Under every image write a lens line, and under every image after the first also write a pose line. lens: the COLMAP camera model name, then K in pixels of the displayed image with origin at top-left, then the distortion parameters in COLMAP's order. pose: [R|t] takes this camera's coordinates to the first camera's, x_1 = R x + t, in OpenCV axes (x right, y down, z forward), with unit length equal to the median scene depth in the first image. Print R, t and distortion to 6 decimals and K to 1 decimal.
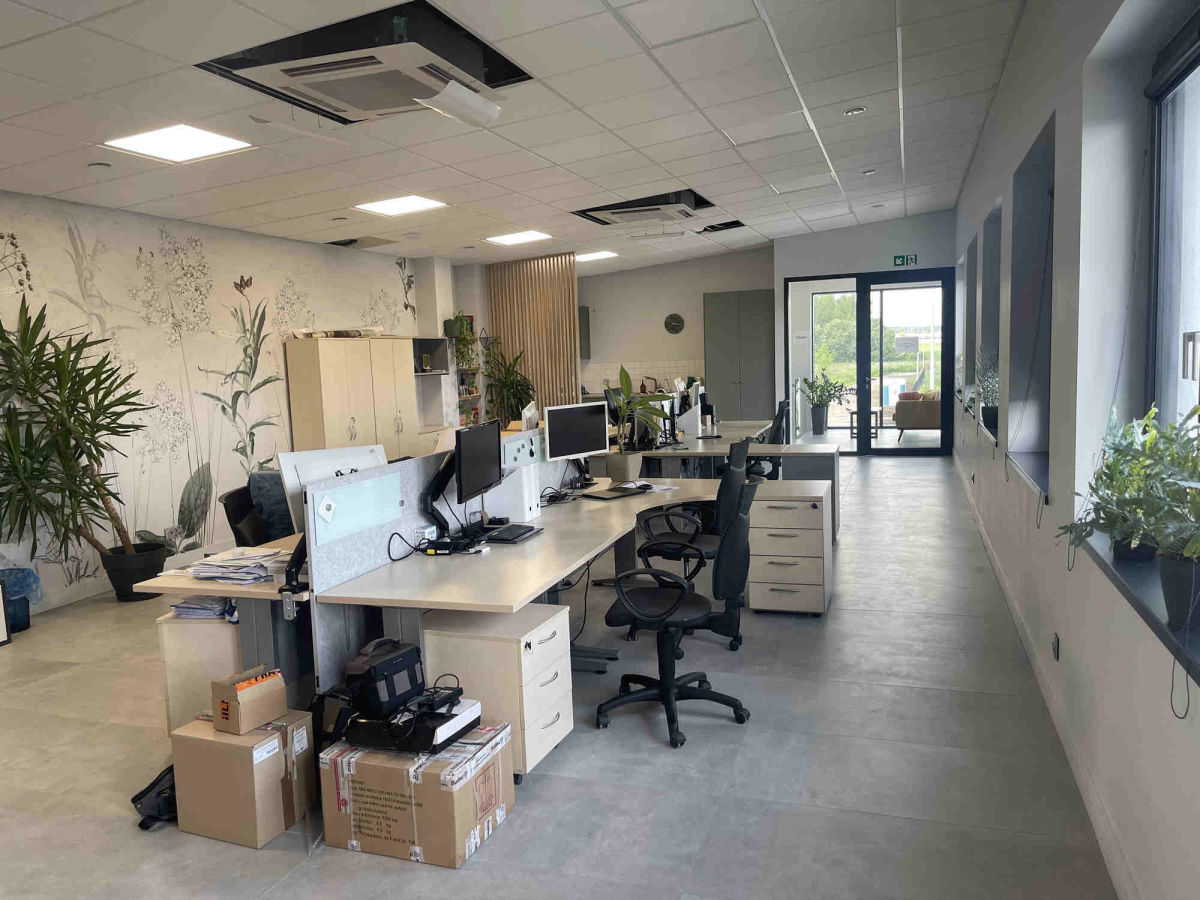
lens RADIAL K [[905.1, 0, 600.0], [0, 905.1, 450.0], [0, 0, 1]] dist [0.004848, 0.002340]
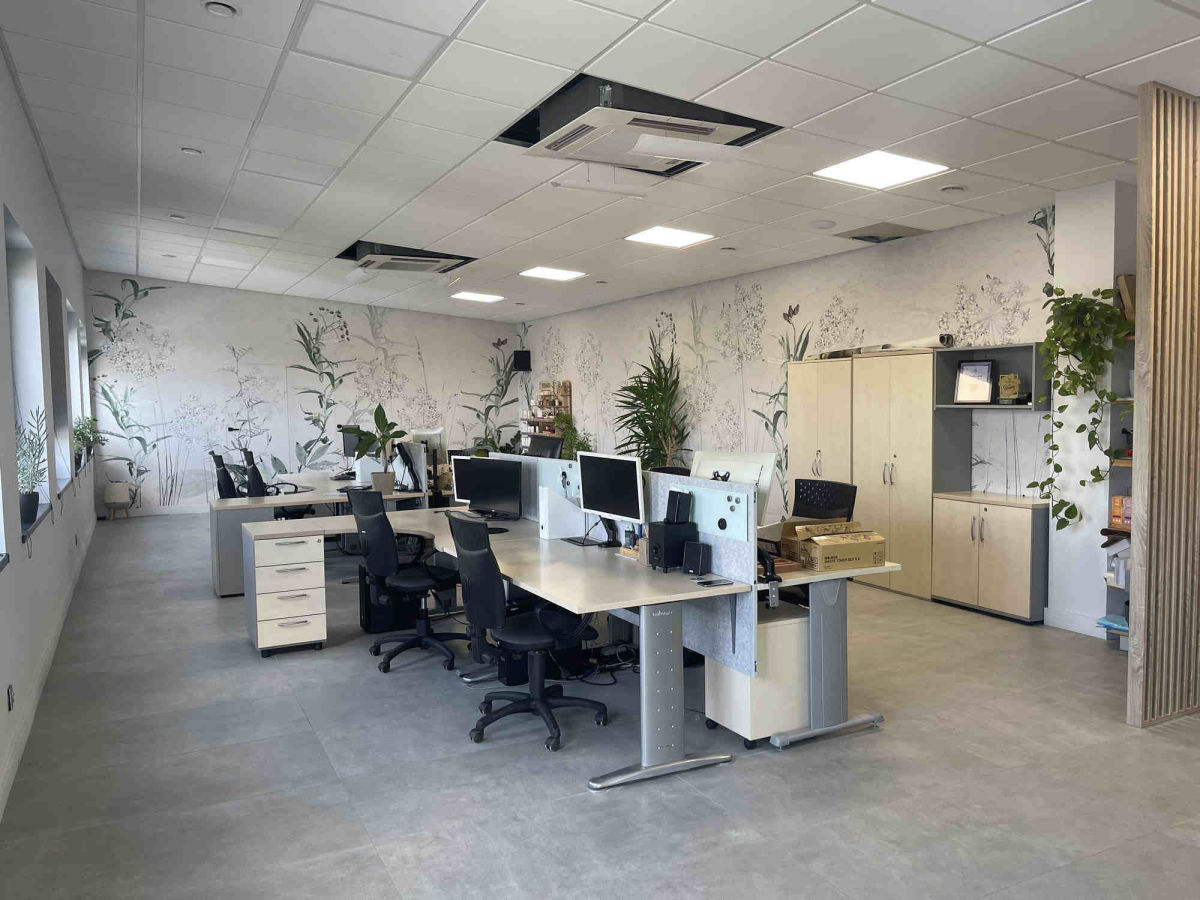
lens RADIAL K [[905.1, 0, 600.0], [0, 905.1, 450.0], [0, 0, 1]] dist [0.004848, 0.002340]
pose [[-0.702114, 0.084104, -0.707081, 0.552244], [-0.038169, 0.987127, 0.155315, -0.182968], [0.711041, 0.136038, -0.689865, 1.623931]]
